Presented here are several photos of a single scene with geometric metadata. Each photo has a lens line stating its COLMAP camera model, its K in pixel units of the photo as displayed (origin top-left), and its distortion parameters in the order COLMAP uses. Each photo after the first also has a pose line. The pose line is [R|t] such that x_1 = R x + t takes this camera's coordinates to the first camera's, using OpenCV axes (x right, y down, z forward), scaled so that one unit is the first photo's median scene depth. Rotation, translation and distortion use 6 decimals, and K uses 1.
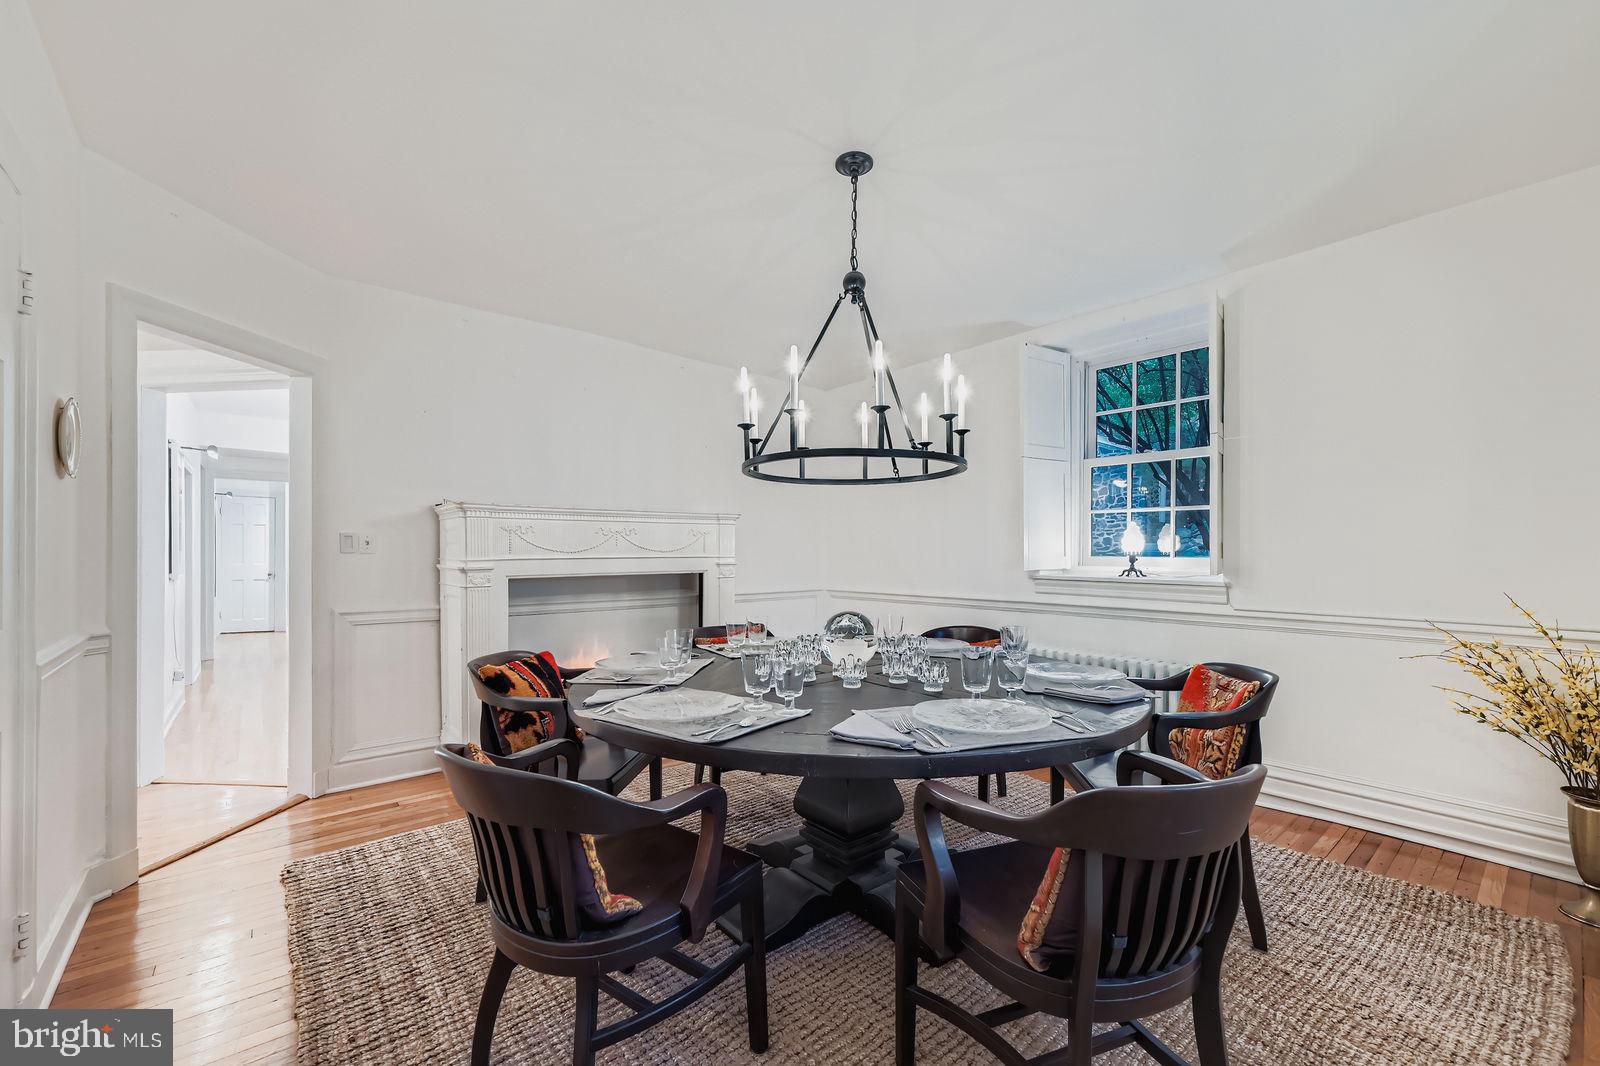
lens RADIAL K [[646.7, 0, 794.9], [0, 646.7, 547.3], [0, 0, 1]] dist [0.000151, -0.000075]
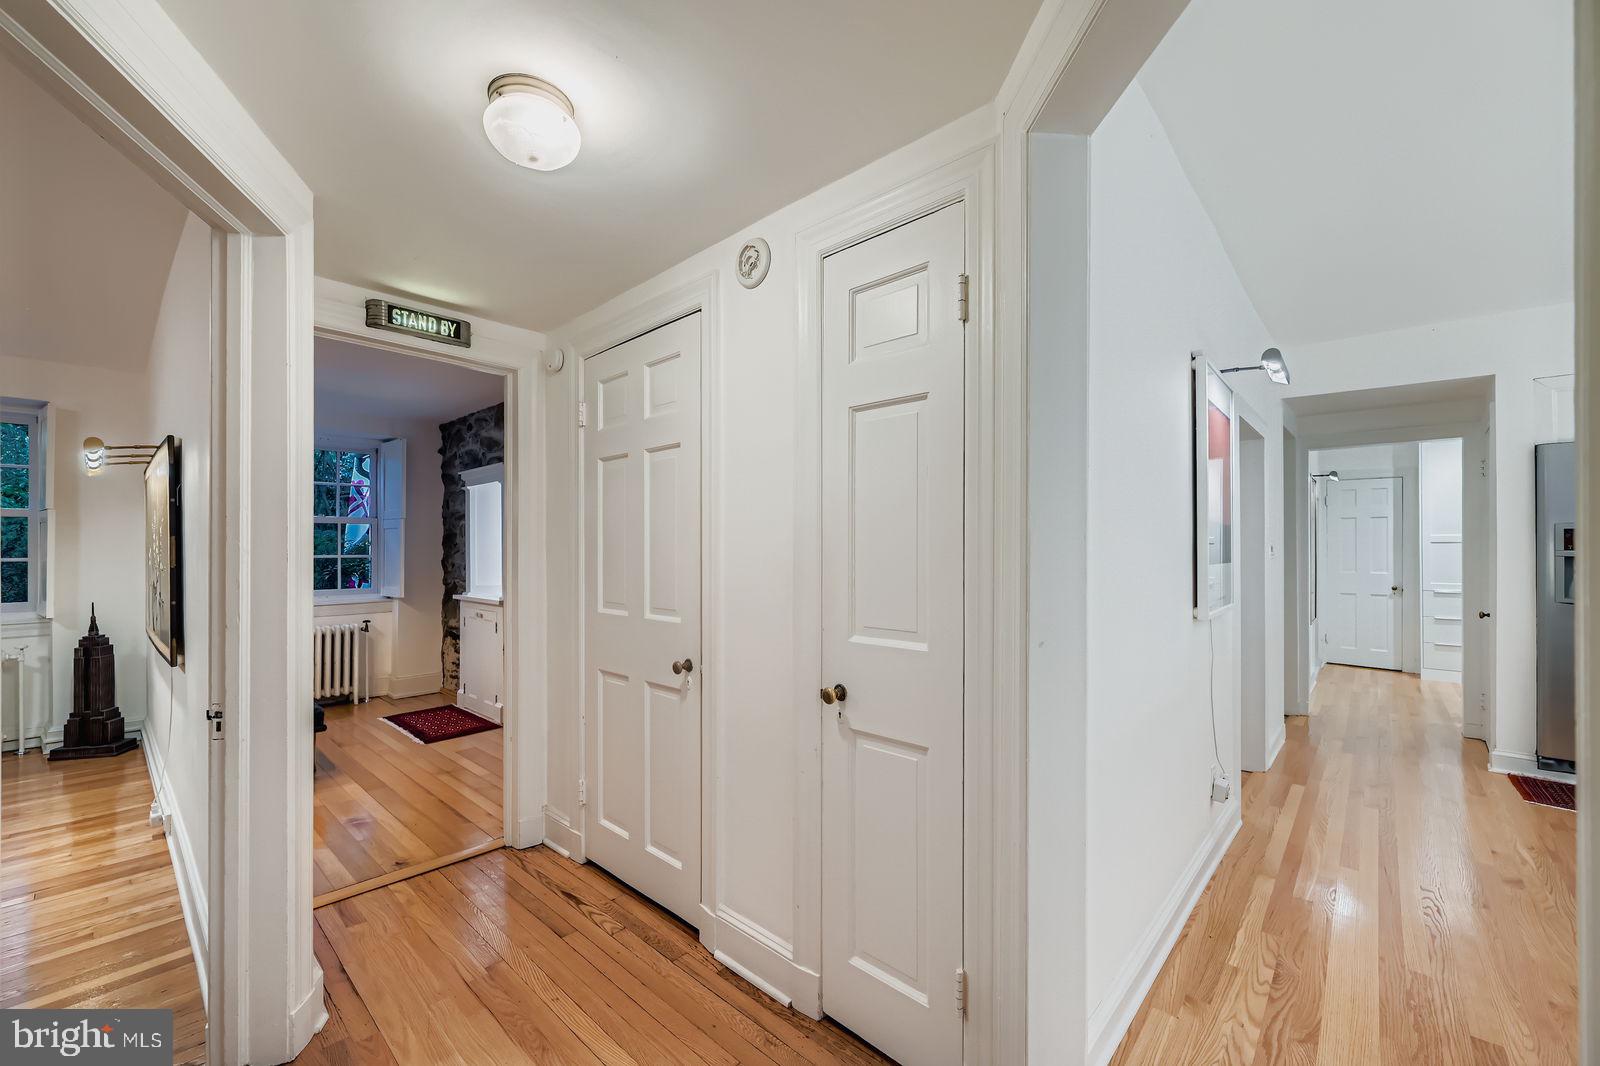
lens RADIAL K [[620.0, 0, 805.7], [0, 620.0, 550.7], [0, 0, 1]] dist [-0.008214, 0.000386]
pose [[0.125866, 0.000379, -0.992047, -0.371948], [0.008014, 0.999967, 0.001399, -0.006535], [0.992015, -0.008126, 0.125859, 0.456260]]
